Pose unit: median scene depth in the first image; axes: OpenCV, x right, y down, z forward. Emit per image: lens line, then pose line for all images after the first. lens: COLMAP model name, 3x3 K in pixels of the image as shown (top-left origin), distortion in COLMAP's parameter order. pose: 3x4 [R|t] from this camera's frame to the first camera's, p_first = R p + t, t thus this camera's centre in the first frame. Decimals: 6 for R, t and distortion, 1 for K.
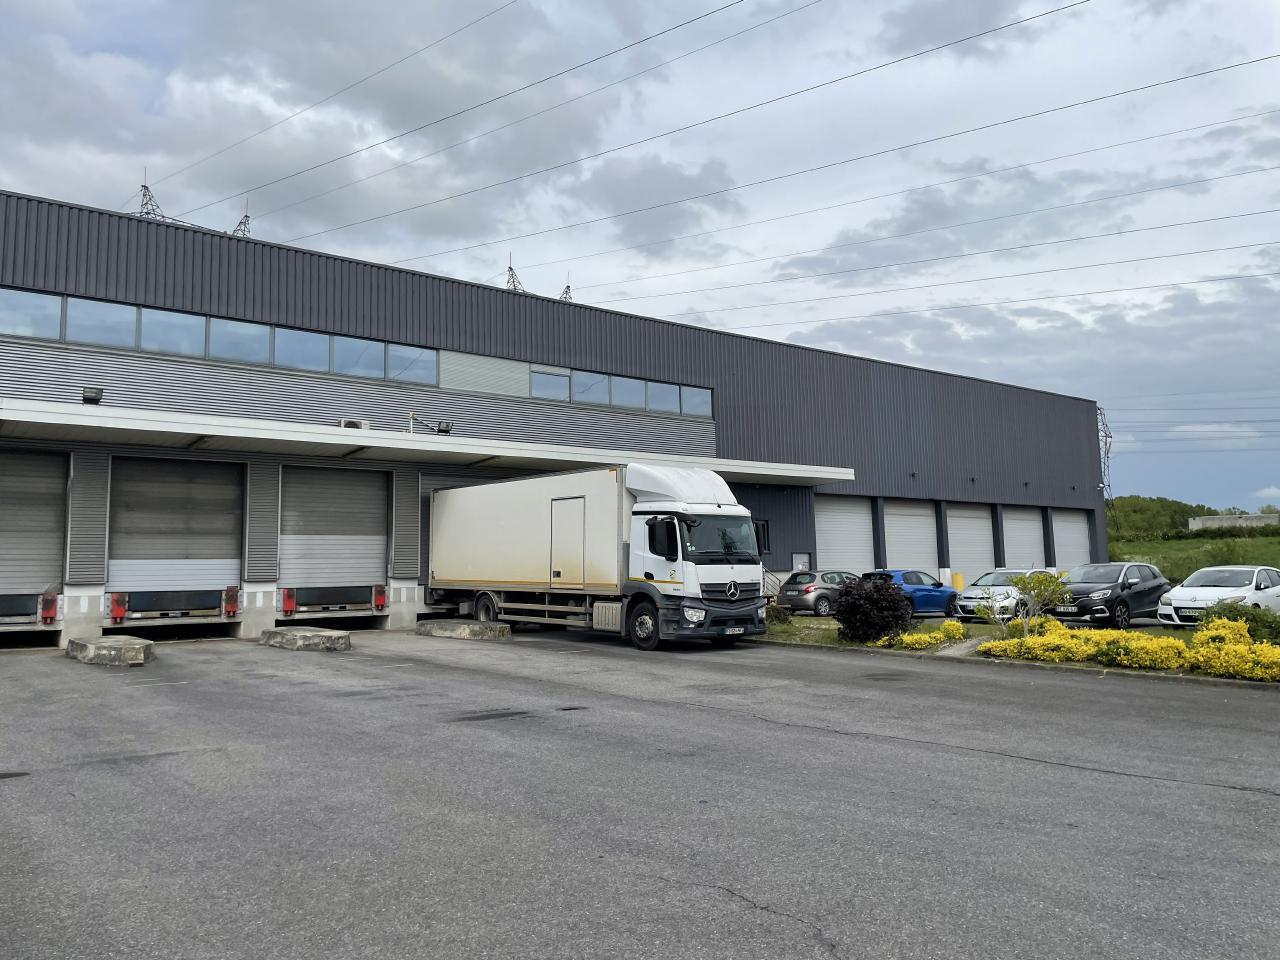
lens RADIAL K [[971.8, 0, 624.2], [0, 971.8, 483.2], [0, 0, 1]] dist [0.087901, -0.130169]
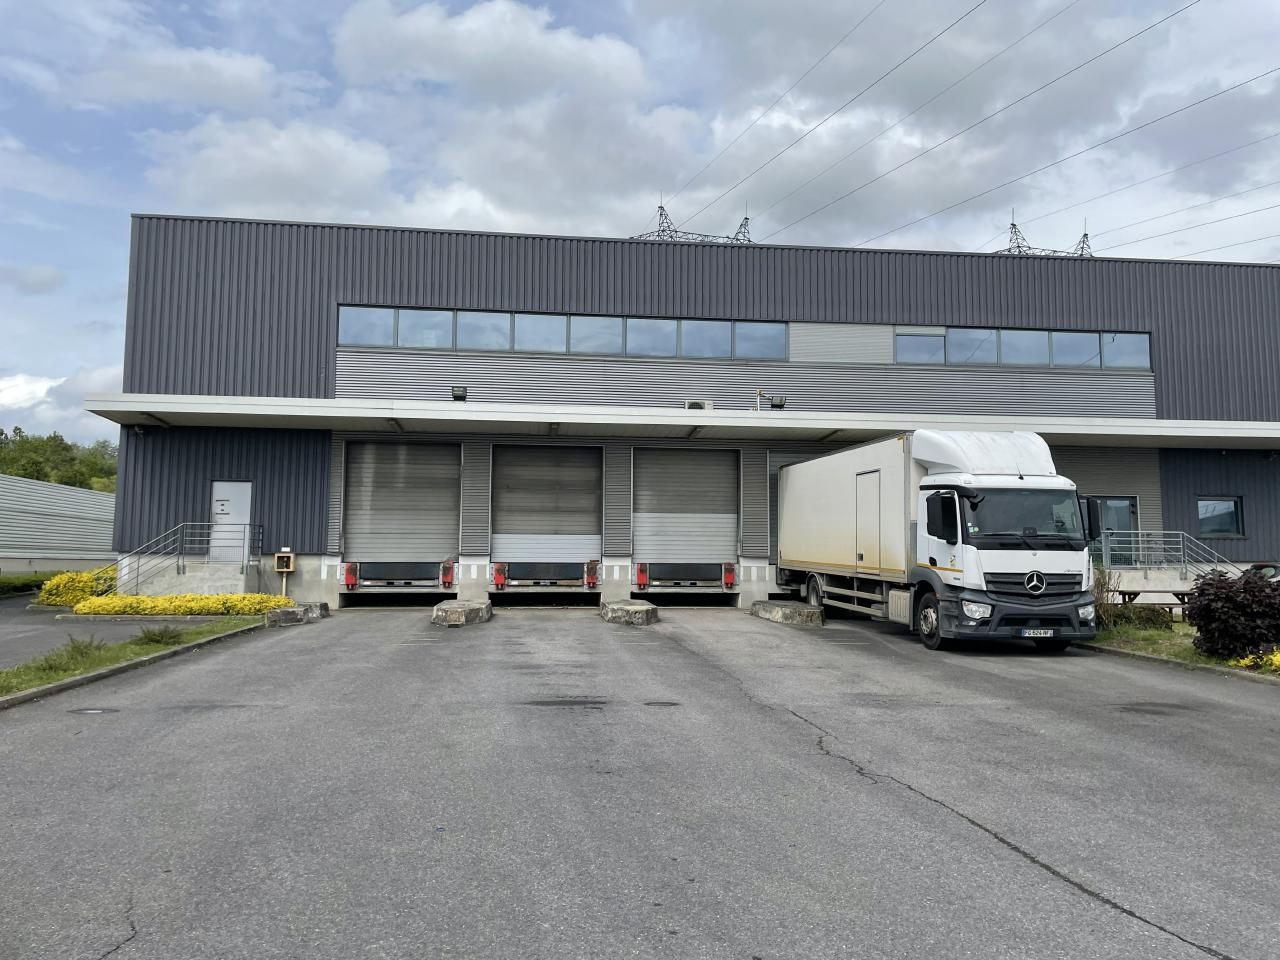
lens RADIAL K [[931.4, 0, 640.0], [0, 931.4, 480.0], [0, 0, 1]] dist [-0.001724, 0.000901]
pose [[0.853579, -0.018847, -0.520622, 0.189703], [0.027054, 0.999601, 0.008171, 0.009153], [0.520260, -0.021060, 0.853748, 0.147928]]
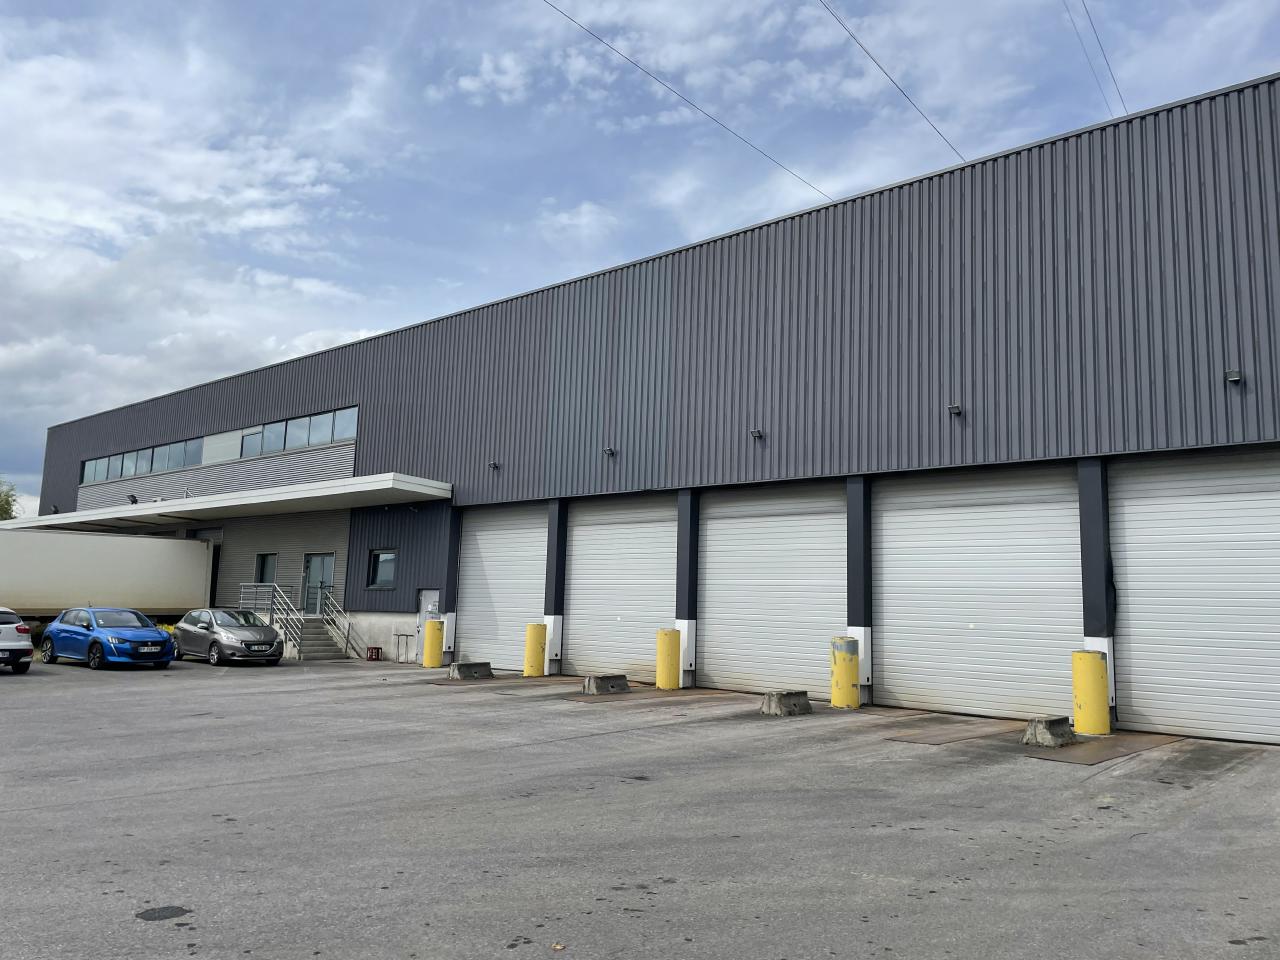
lens RADIAL K [[971.8, 0, 624.2], [0, 971.8, 483.2], [0, 0, 1]] dist [0.087901, -0.130169]
pose [[0.116372, -0.066784, -0.990958, 1.537211], [0.082867, 0.994911, -0.057319, 0.076727], [0.989743, -0.075448, 0.121314, 1.649719]]
